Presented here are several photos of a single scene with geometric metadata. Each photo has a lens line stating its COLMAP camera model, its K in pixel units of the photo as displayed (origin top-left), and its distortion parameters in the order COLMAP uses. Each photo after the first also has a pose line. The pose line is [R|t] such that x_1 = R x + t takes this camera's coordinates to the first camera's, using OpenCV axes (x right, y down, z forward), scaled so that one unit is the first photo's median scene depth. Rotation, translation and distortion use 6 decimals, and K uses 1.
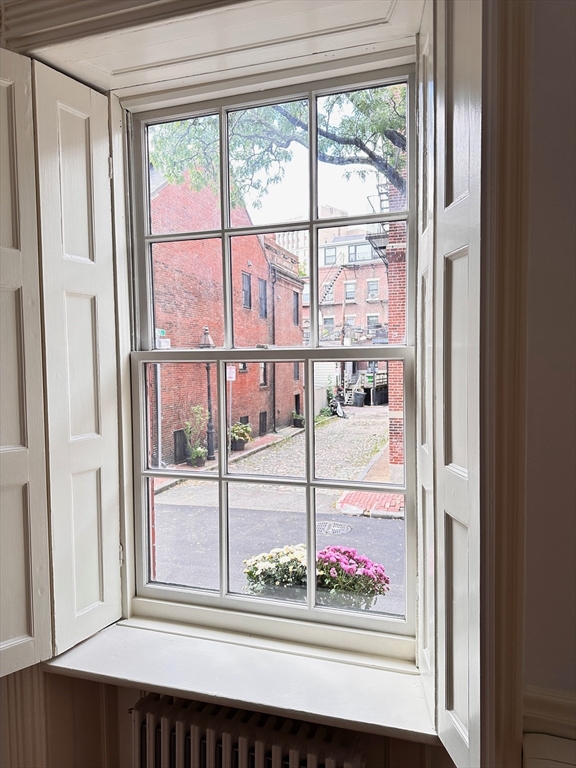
lens RADIAL K [[548.1, 0, 288.0], [0, 548.1, 384.0], [0, 0, 1]] dist [0.001948, 0.000996]
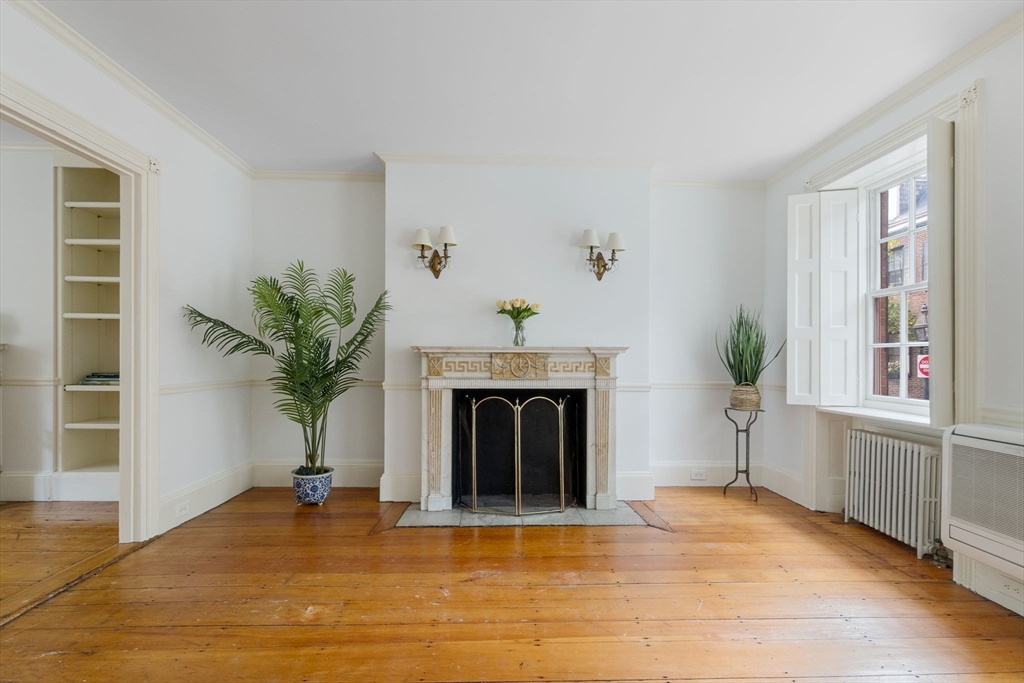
lens RADIAL K [[475.1, 0, 509.9], [0, 475.1, 358.2], [0, 0, 1]] dist [0.002707, 0.000437]
pose [[0.328197, 0.014142, -0.944503, 1.199467], [-0.055064, 0.998474, -0.004183, 0.332385], [0.943003, 0.053381, 0.328475, -1.145001]]
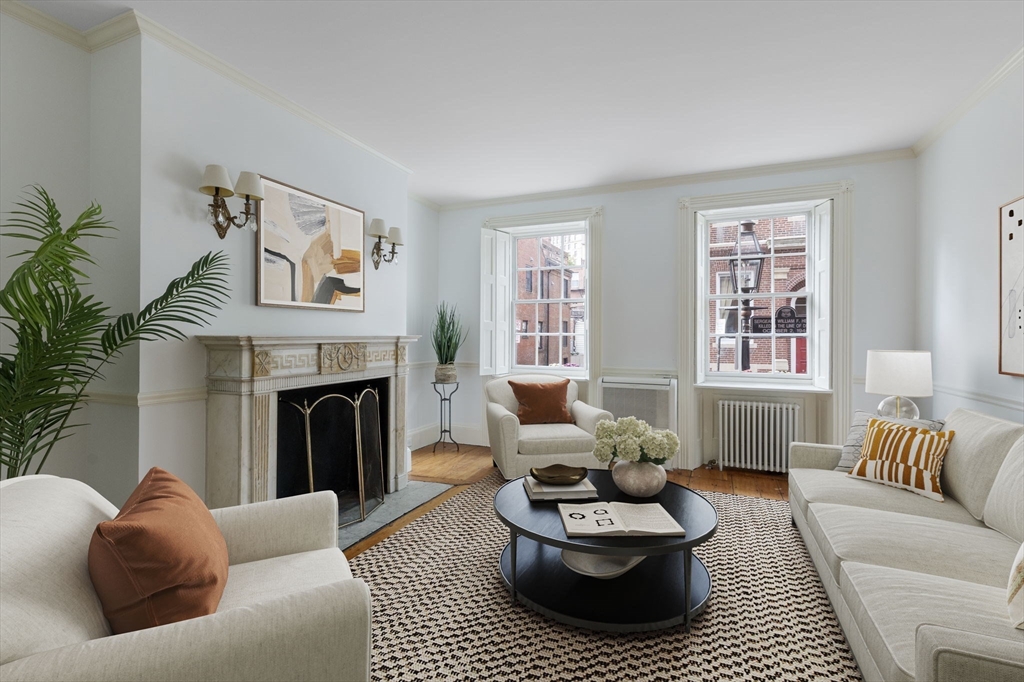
lens RADIAL K [[466.2, 0, 515.3], [0, 466.2, 337.5], [0, 0, 1]] dist [0.001179, 0.000596]
pose [[0.995391, 0.014913, -0.094735, 0.034678], [-0.019086, 0.998880, -0.043290, 0.344195], [0.093983, 0.044899, 0.994561, -2.238957]]
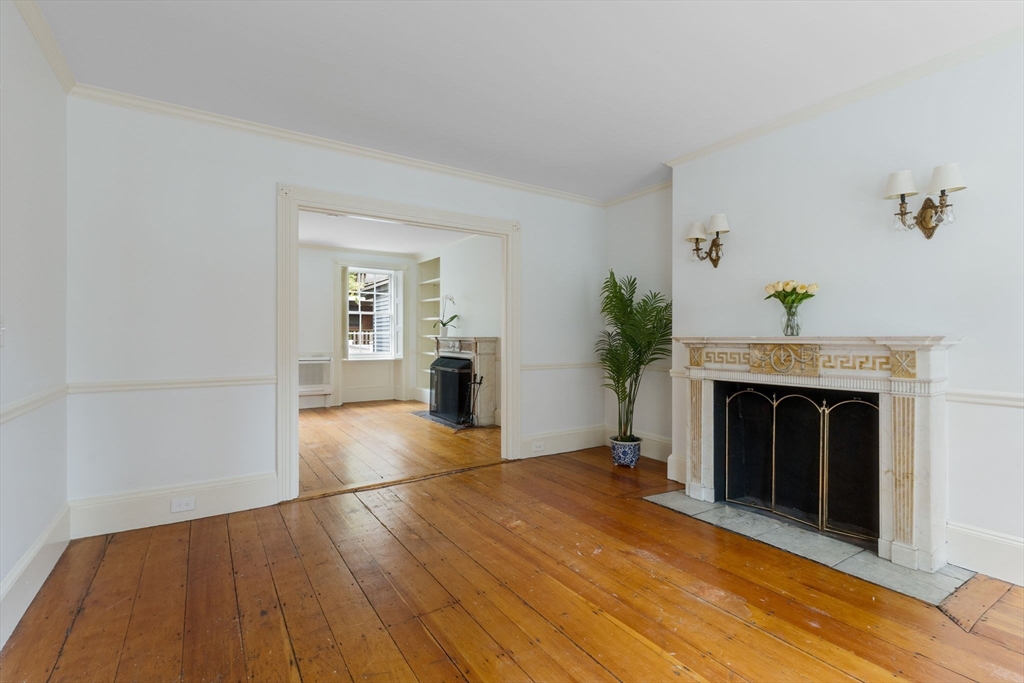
lens RADIAL K [[466.2, 0, 515.3], [0, 466.2, 338.0], [0, 0, 1]] dist [0.001179, 0.000596]
pose [[-0.630404, 0.011768, -0.776178, 1.247246], [-0.029961, 0.998771, 0.039476, 0.232164], [0.775689, 0.048141, -0.629276, -0.042032]]
